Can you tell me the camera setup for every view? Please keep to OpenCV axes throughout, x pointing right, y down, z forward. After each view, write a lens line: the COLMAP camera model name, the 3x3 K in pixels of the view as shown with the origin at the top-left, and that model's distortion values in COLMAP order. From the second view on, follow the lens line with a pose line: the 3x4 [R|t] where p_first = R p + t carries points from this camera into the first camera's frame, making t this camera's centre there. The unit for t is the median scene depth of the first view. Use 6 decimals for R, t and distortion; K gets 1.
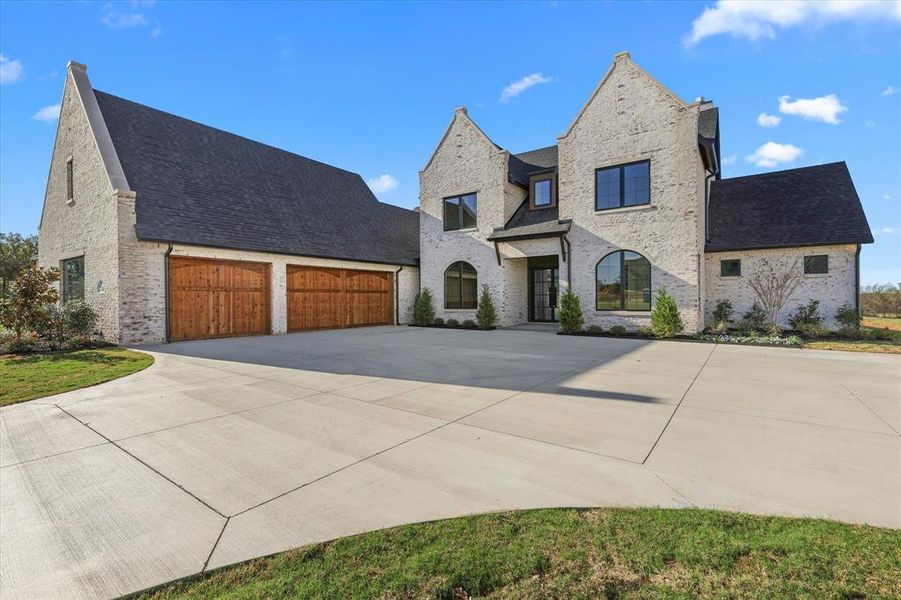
lens RADIAL K [[392.8, 0, 451.1], [0, 392.8, 299.3], [0, 0, 1]] dist [-0.000006, 0.000162]
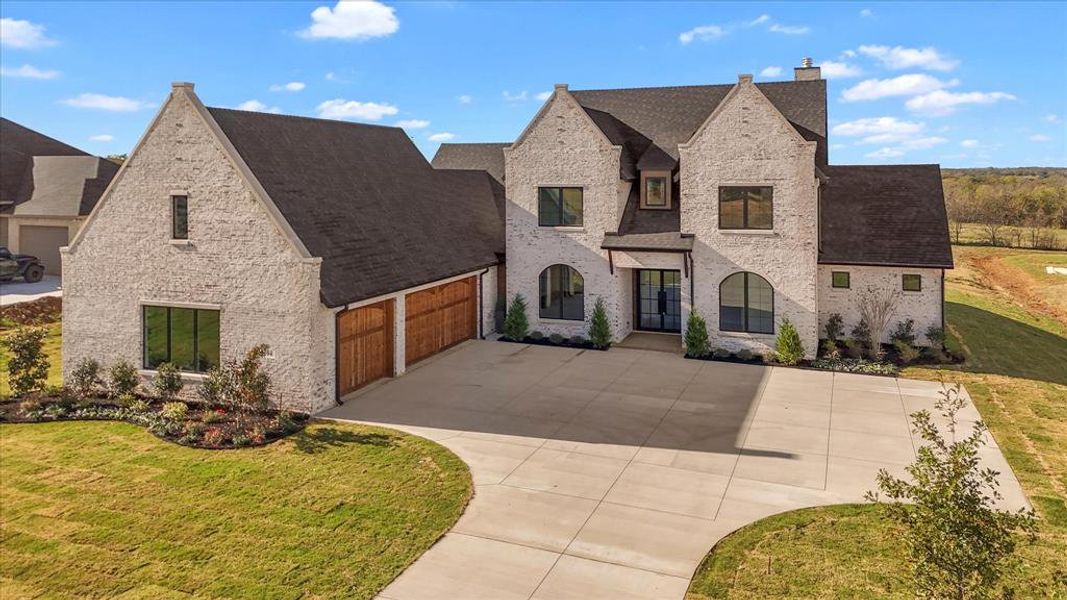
lens RADIAL K [[711.9, 0, 531.7], [0, 711.9, 200.0], [0, 0, 1]] dist [0.053421, -0.103806]
pose [[0.974316, -0.000637, 0.225185, -0.468357], [0.000452, 1.000000, 0.000871, -0.285793], [-0.225185, -0.000746, 0.974316, -0.602869]]
